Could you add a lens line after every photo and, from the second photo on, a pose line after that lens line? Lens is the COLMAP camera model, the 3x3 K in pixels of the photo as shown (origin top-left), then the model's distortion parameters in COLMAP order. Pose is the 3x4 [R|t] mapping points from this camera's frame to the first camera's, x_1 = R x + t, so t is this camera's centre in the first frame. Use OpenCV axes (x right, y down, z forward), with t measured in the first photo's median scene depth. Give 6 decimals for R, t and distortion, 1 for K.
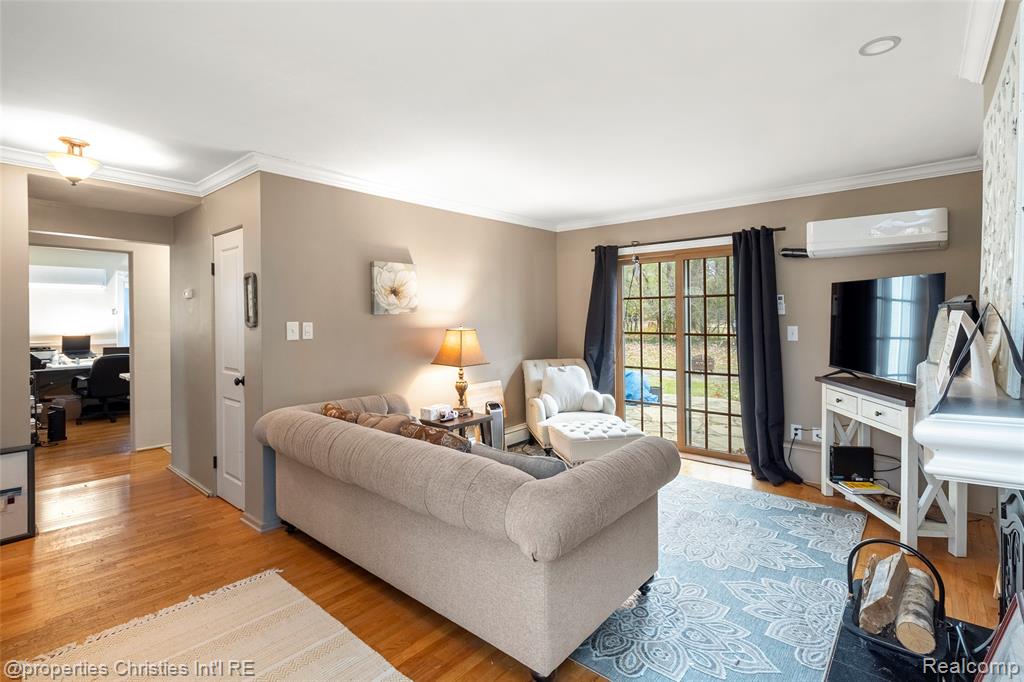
lens RADIAL K [[476.7, 0, 523.2], [0, 476.7, 319.1], [0, 0, 1]] dist [0.000343, 0.000610]
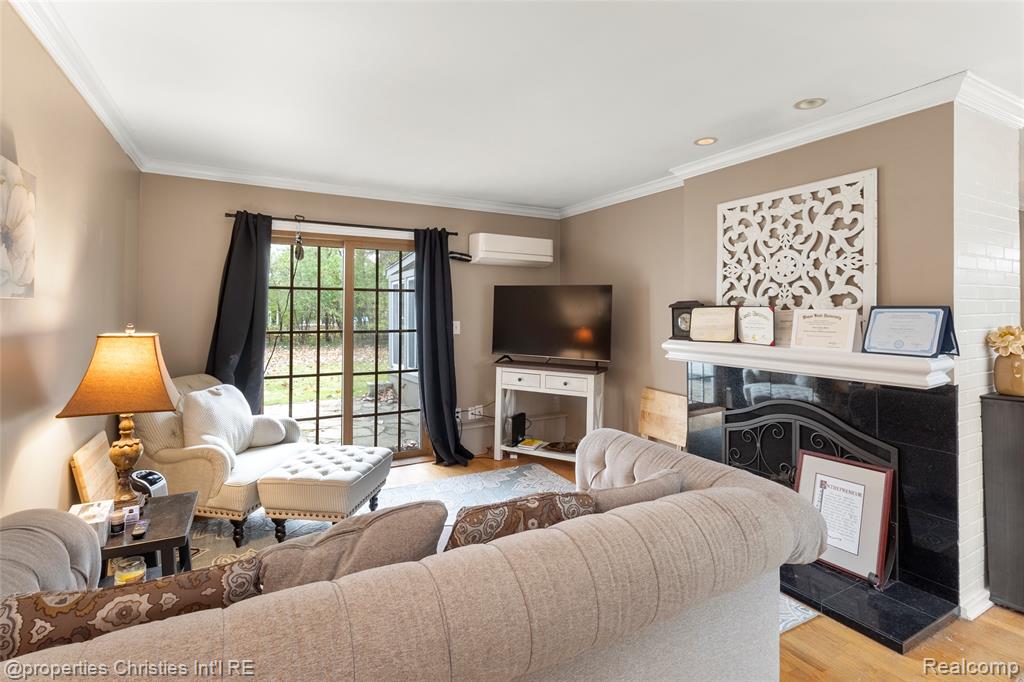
lens RADIAL K [[476.7, 0, 500.6], [0, 476.7, 307.1], [0, 0, 1]] dist [0.000343, 0.000610]
pose [[0.375832, 0.018795, 0.926497, -0.471150], [-0.000069, 0.999795, -0.020254, 0.004685], [-0.926688, 0.007548, 0.375756, 0.512592]]
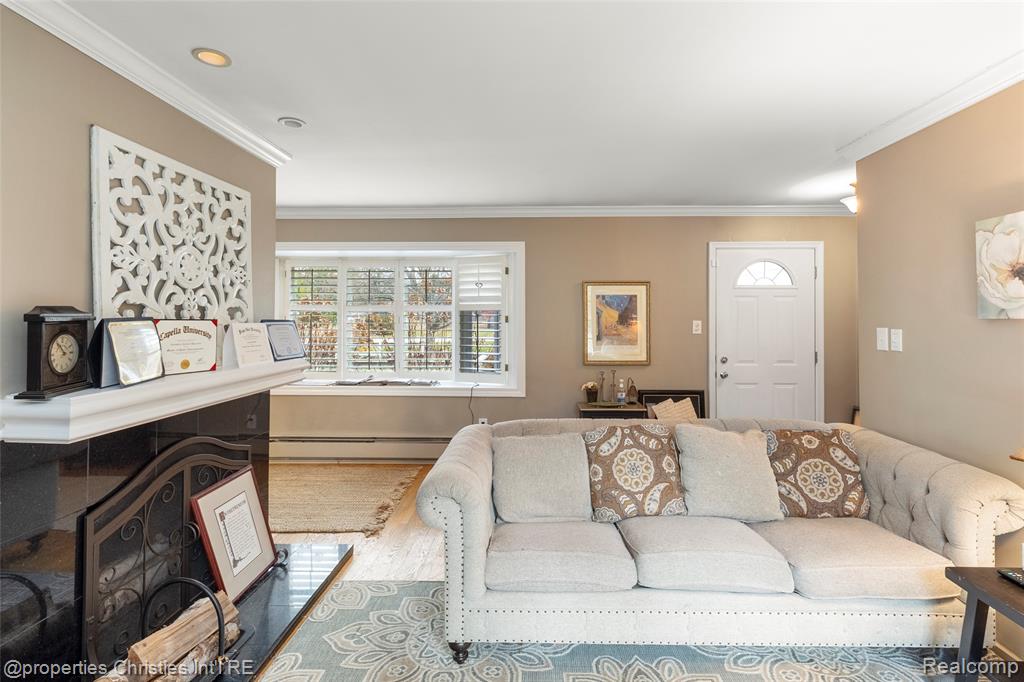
lens RADIAL K [[476.7, 0, 525.9], [0, 476.7, 316.0], [0, 0, 1]] dist [0.000343, 0.000610]
pose [[-0.779551, 0.005312, -0.626316, 0.427296], [0.002879, 0.999984, 0.004898, -0.017217], [0.626332, 0.002015, -0.779554, 1.077599]]
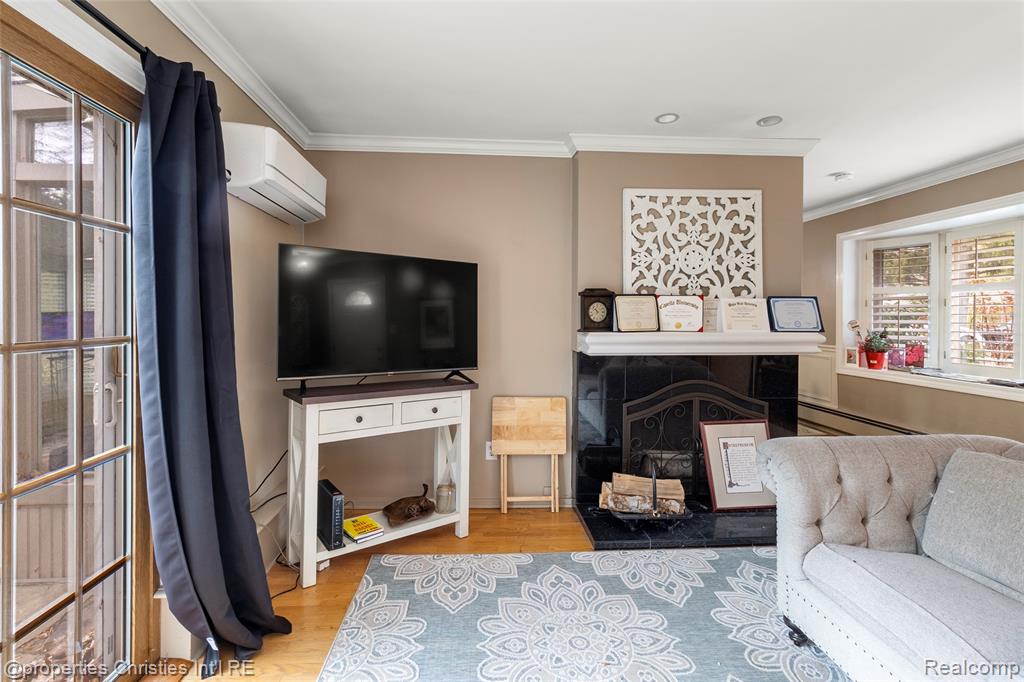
lens RADIAL K [[476.7, 0, 502.7], [0, 476.7, 320.0], [0, 0, 1]] dist [0.000343, 0.000610]
pose [[-0.682389, 0.004425, 0.730976, 0.007870], [0.010238, 0.999941, 0.003505, 0.023527], [-0.730917, 0.009875, -0.682394, 1.181411]]
